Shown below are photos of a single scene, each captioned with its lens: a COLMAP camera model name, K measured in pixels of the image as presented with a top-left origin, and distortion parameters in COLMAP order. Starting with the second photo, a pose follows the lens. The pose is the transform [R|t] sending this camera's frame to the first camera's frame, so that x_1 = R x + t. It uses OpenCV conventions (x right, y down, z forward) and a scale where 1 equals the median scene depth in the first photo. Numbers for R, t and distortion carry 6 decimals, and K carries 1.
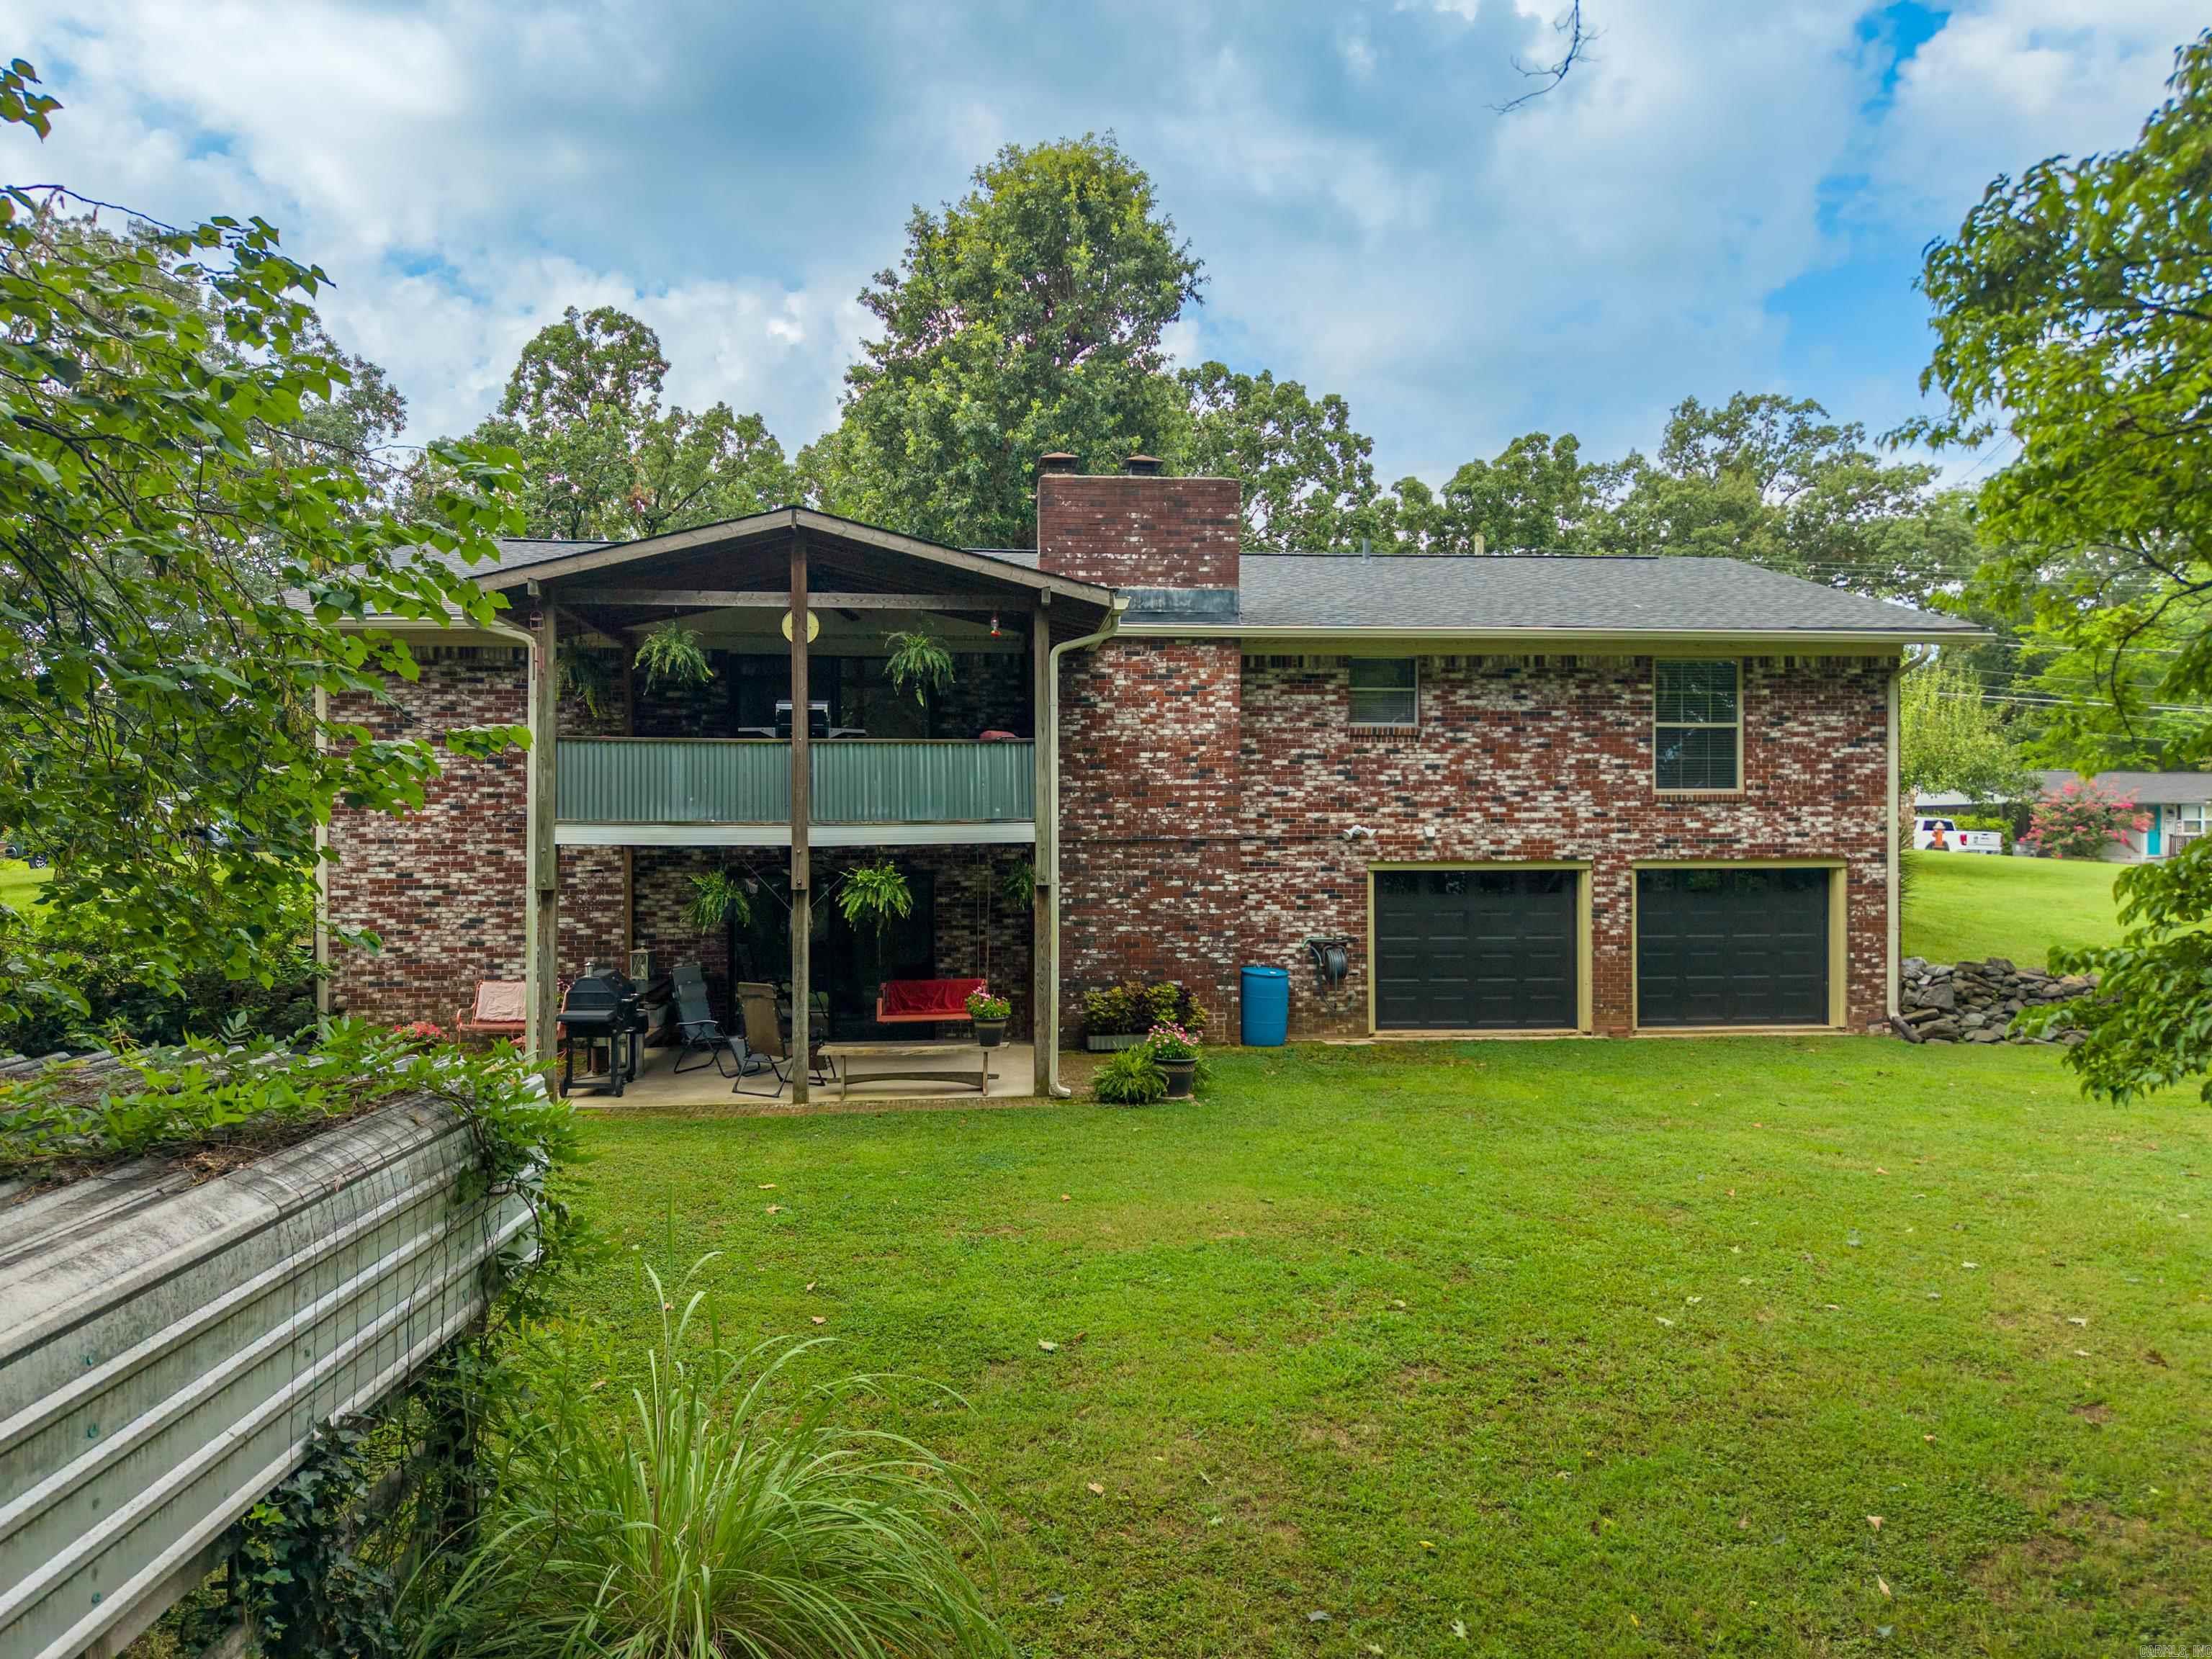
lens RADIAL K [[1536.5, 0, 1105.0], [0, 1536.5, 828.0], [0, 0, 1]] dist [-0.054811, -0.002030]
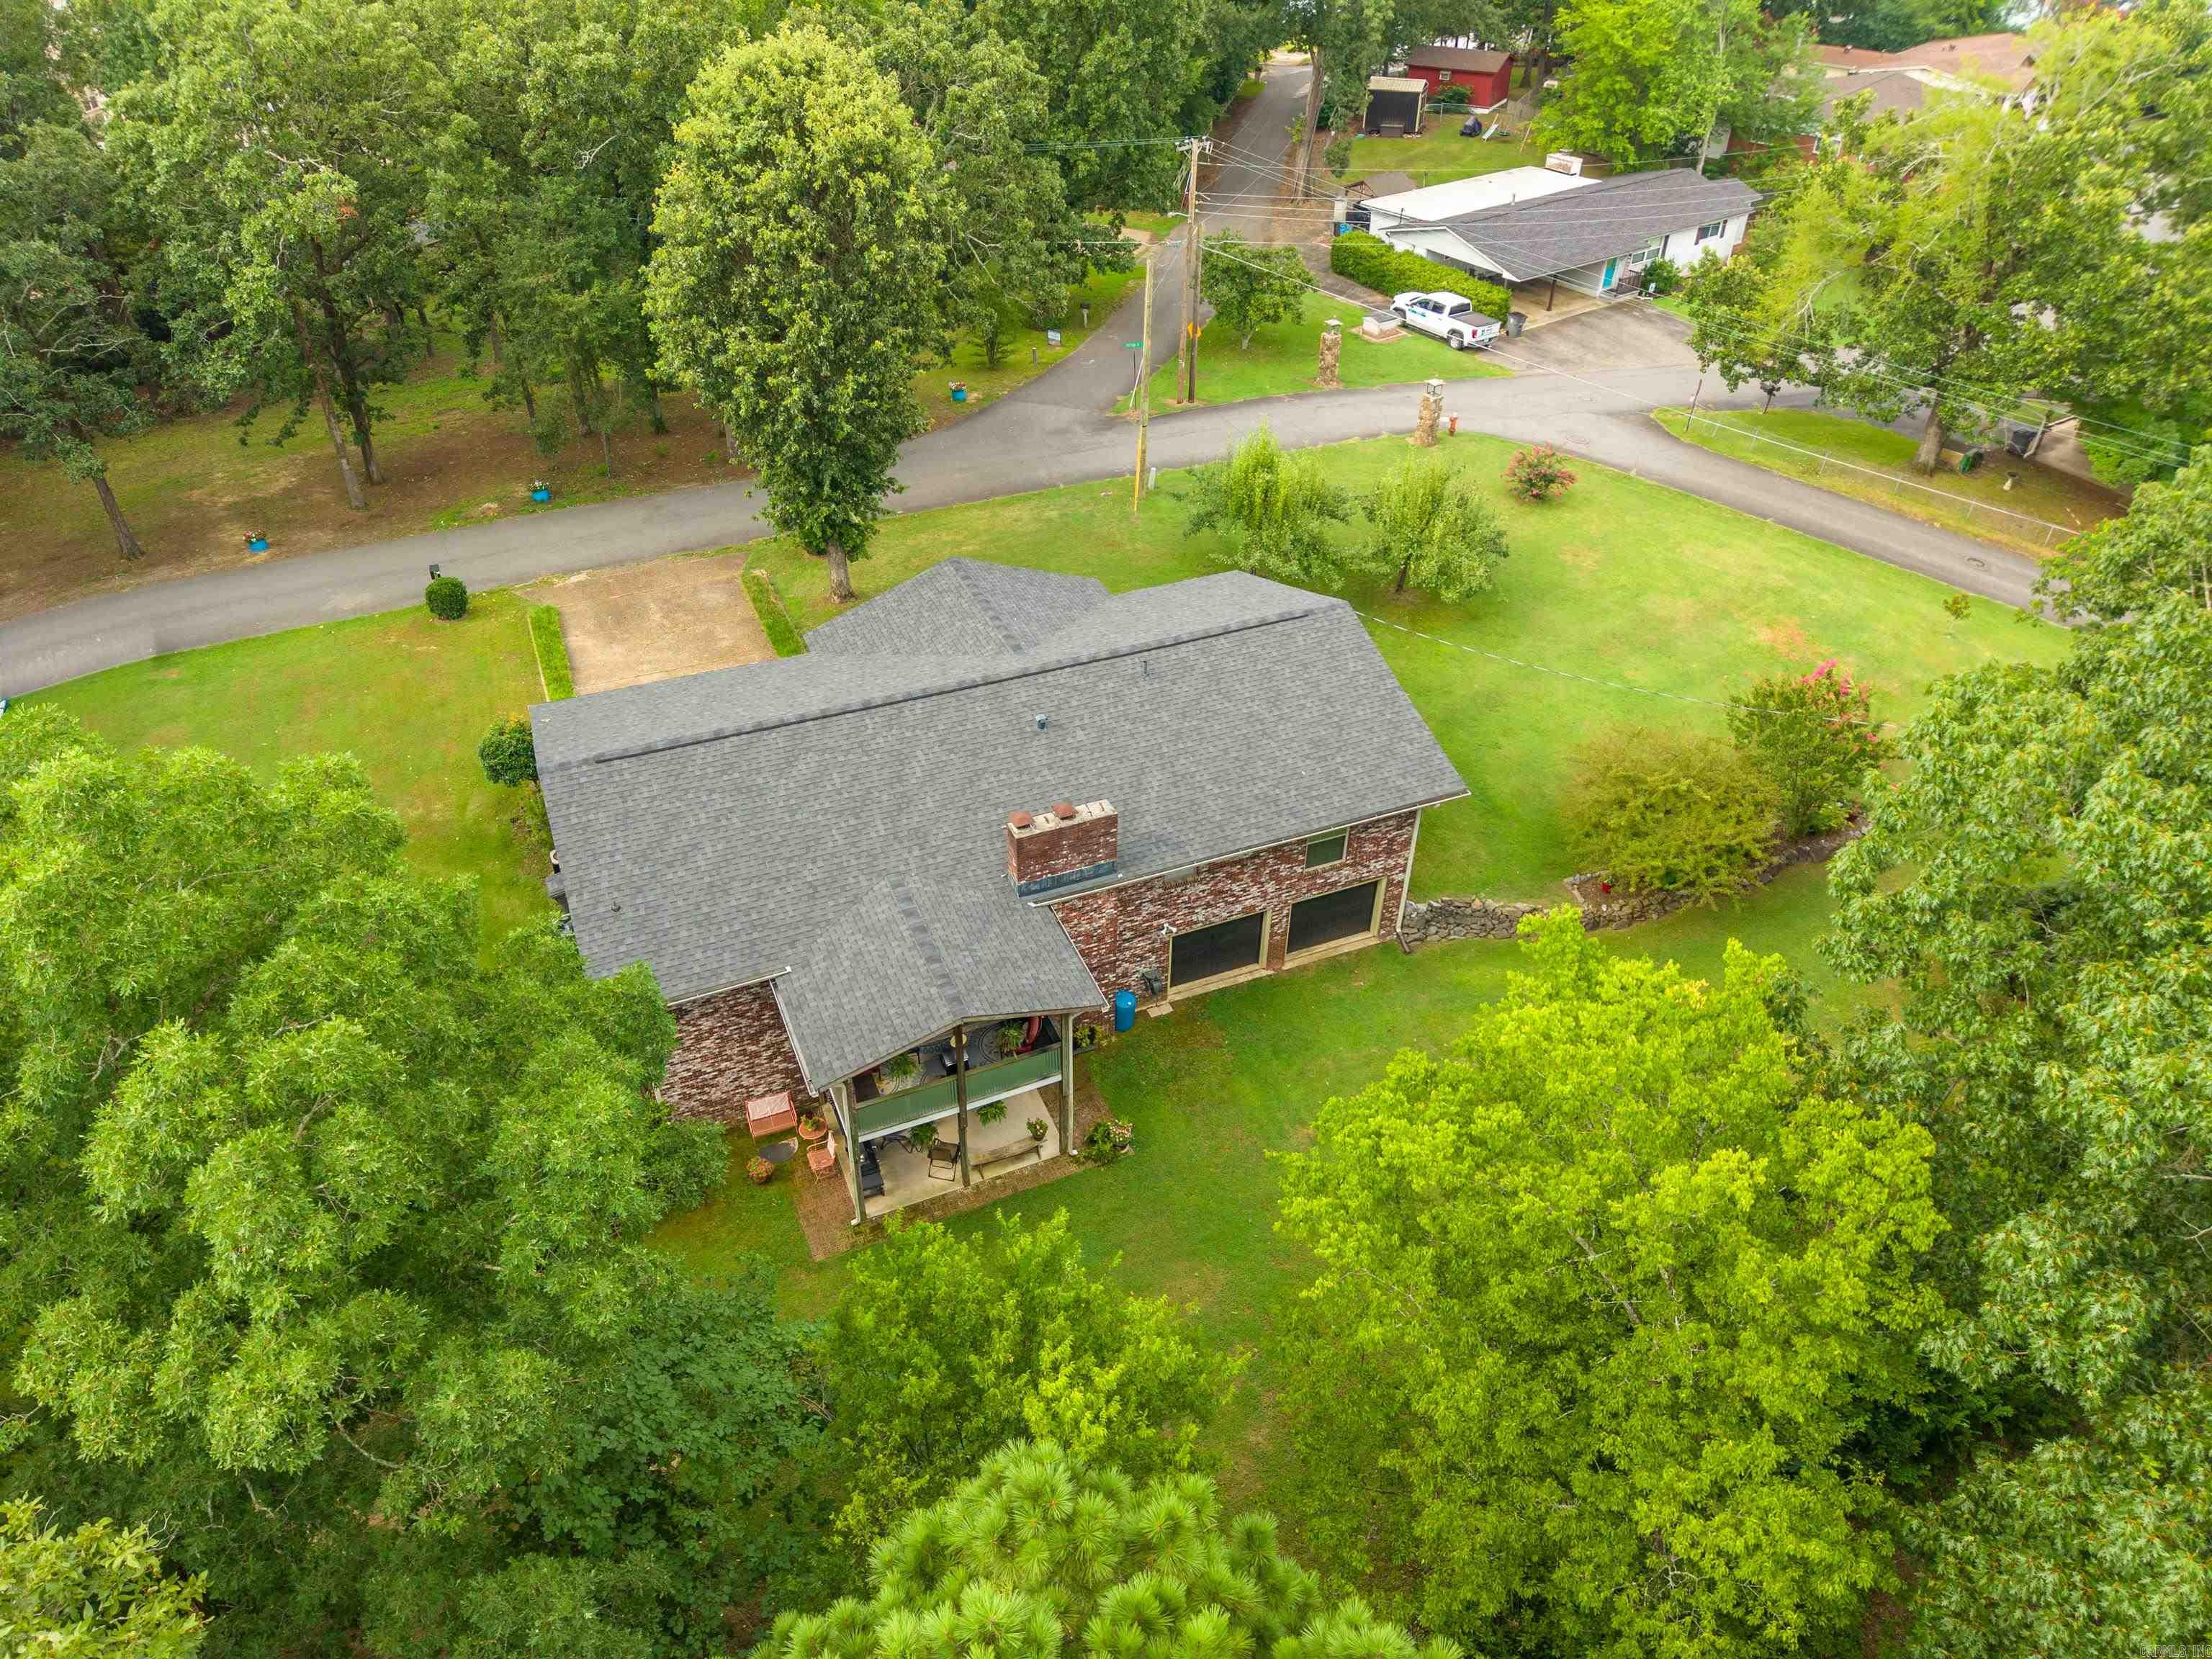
lens RADIAL K [[1536.5, 0, 1105.8], [0, 1536.5, 828.8], [0, 0, 1]] dist [-0.054811, -0.002030]
pose [[0.942434, -0.194410, 0.272070, -0.421074], [-0.019970, 0.779453, 0.626143, -1.326463], [-0.333794, -0.595532, 0.730701, -0.346427]]
